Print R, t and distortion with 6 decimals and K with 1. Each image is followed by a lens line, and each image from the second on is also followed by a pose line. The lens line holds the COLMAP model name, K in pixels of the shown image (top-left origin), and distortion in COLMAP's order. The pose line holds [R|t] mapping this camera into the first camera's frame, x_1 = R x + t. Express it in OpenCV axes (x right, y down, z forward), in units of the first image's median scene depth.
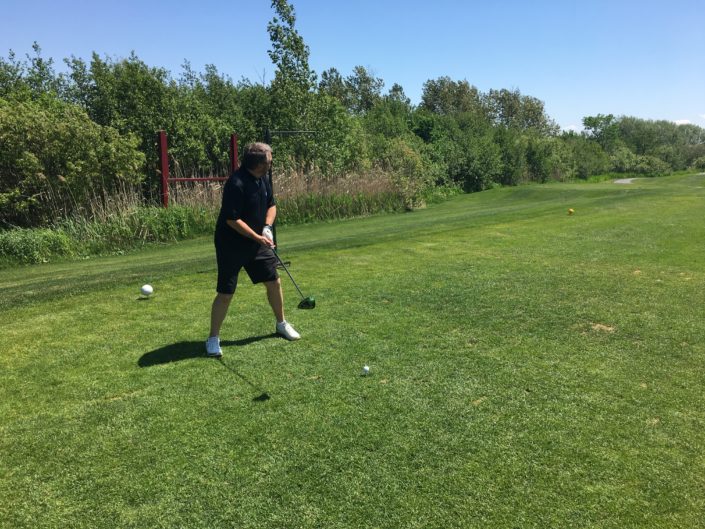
lens RADIAL K [[600.7, 0, 352.5], [0, 600.7, 264.5], [0, 0, 1]] dist [0.087187, -0.118544]
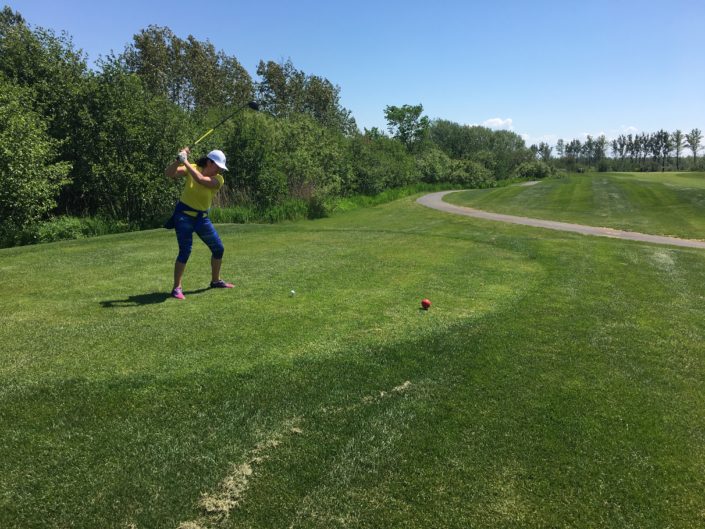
lens RADIAL K [[594.1, 0, 352.5], [0, 594.1, 264.5], [0, 0, 1]] dist [0.129134, -0.198325]
pose [[0.966411, -0.040631, 0.253769, 0.954314], [0.043712, 0.999023, -0.006514, -0.309900], [-0.253256, 0.017388, 0.967243, 1.965860]]
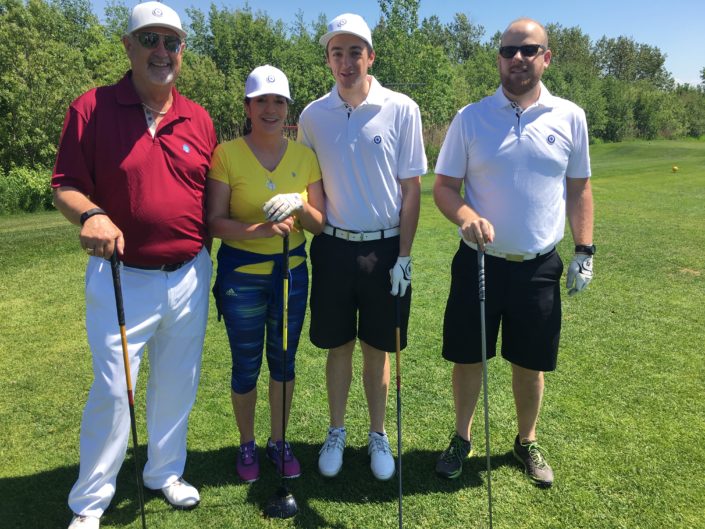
lens RADIAL K [[600.7, 0, 352.5], [0, 600.7, 264.5], [0, 0, 1]] dist [0.087187, -0.118544]
pose [[0.989234, 0.056635, -0.134937, -0.015363], [-0.045970, 0.995663, 0.080882, 0.010516], [0.138933, -0.073809, 0.987547, -0.060874]]
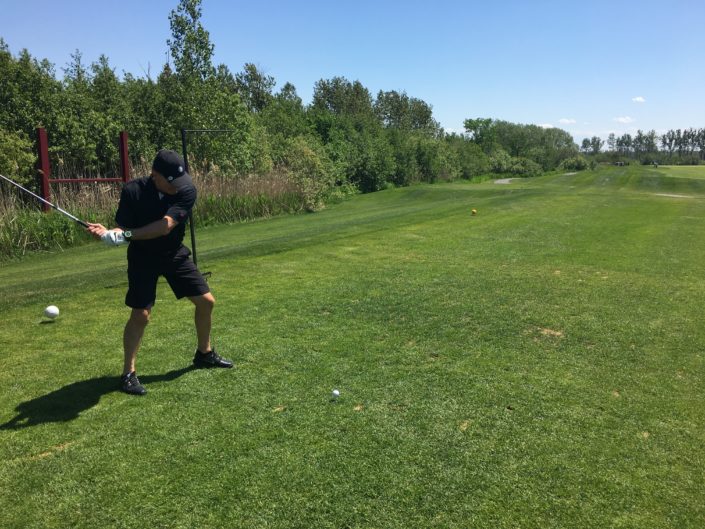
lens RADIAL K [[600.7, 0, 352.5], [0, 600.7, 264.5], [0, 0, 1]] dist [0.087187, -0.118544]
pose [[0.983497, -0.027086, 0.178884, -0.029330], [0.026967, 0.999632, 0.003097, -0.006854], [-0.178902, 0.001778, 0.983865, 0.027273]]
